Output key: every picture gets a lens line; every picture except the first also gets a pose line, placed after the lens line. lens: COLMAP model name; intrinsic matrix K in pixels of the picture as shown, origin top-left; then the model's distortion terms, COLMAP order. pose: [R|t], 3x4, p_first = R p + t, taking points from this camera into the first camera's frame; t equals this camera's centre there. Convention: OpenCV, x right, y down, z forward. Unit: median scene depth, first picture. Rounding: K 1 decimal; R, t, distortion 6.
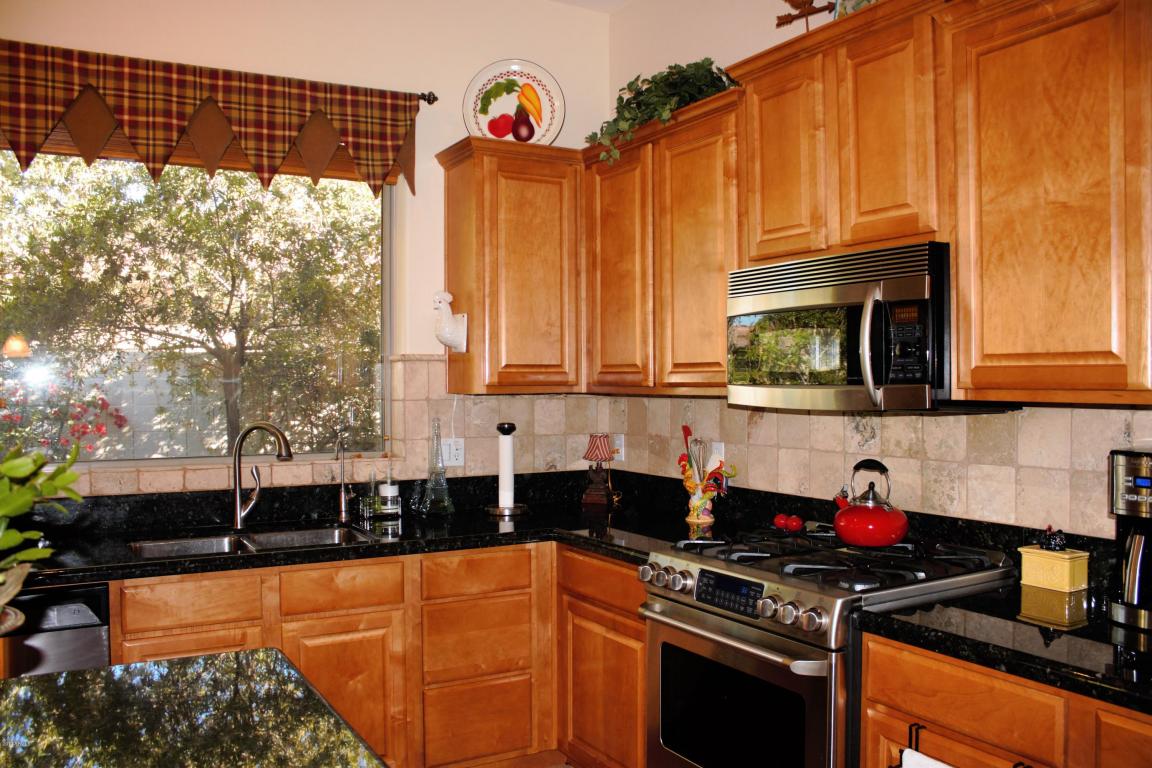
lens RADIAL K [[965.1, 0, 575.4], [0, 965.1, 382.9], [0, 0, 1]] dist [-0.133974, 0.102735]
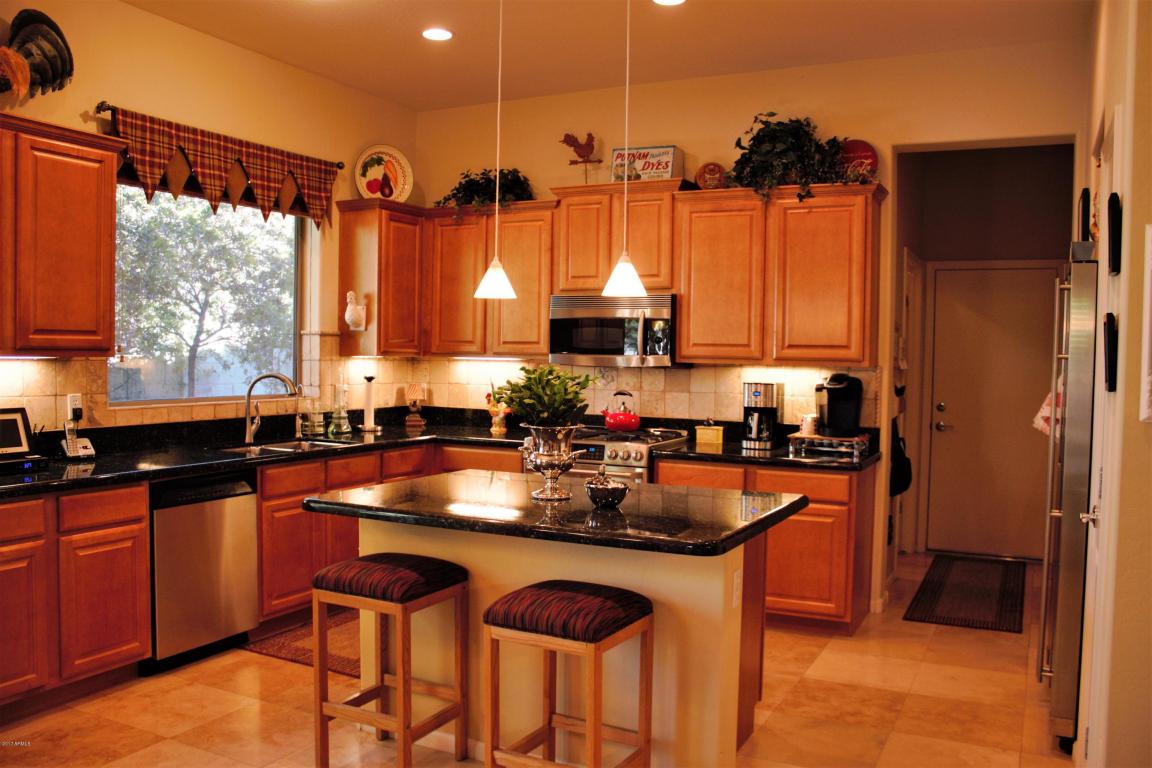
lens RADIAL K [[965.1, 0, 581.1], [0, 965.1, 387.2], [0, 0, 1]] dist [-0.133974, 0.102735]
pose [[0.832348, -0.002206, 0.554249, -0.750601], [-0.017806, 0.999369, 0.030718, 0.007103], [-0.553968, -0.035437, 0.831784, -0.565762]]
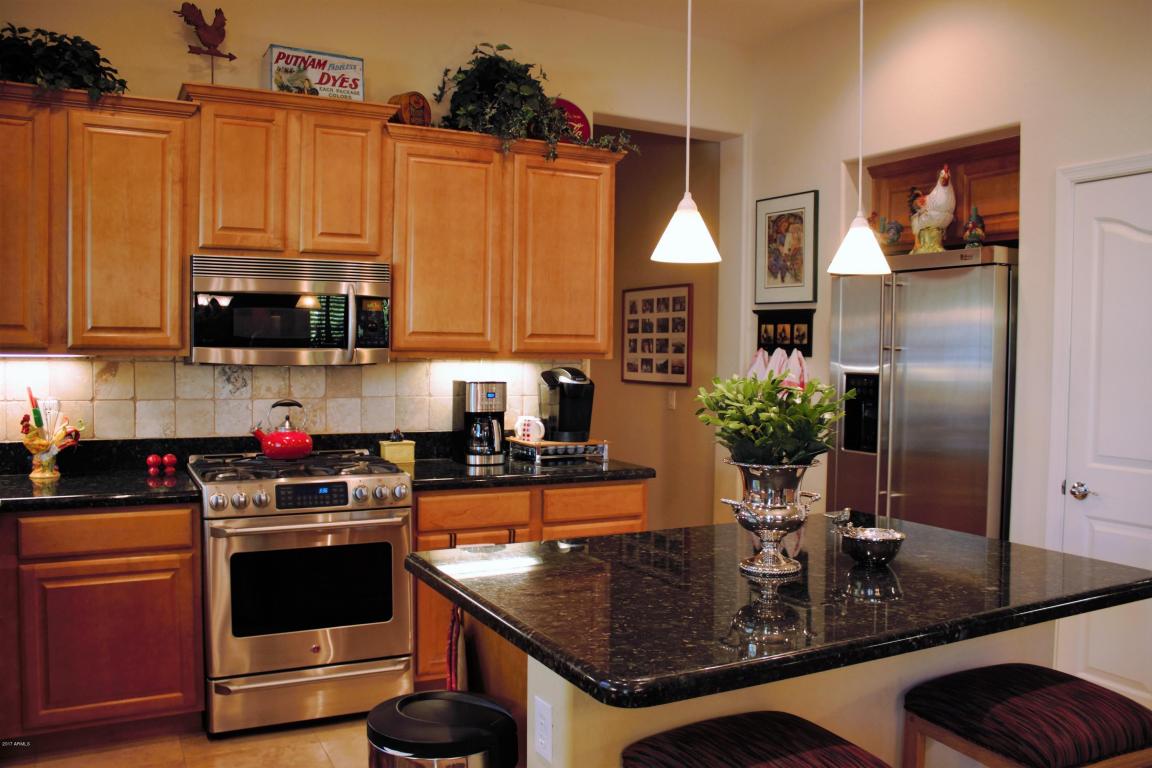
lens RADIAL K [[965.1, 0, 582.8], [0, 965.1, 382.8], [0, 0, 1]] dist [-0.133974, 0.102735]
pose [[0.040767, -0.030417, 0.998706, -0.884961], [-0.008626, 0.999489, 0.030793, 0.005342], [-0.999131, -0.009870, 0.040484, 0.397127]]
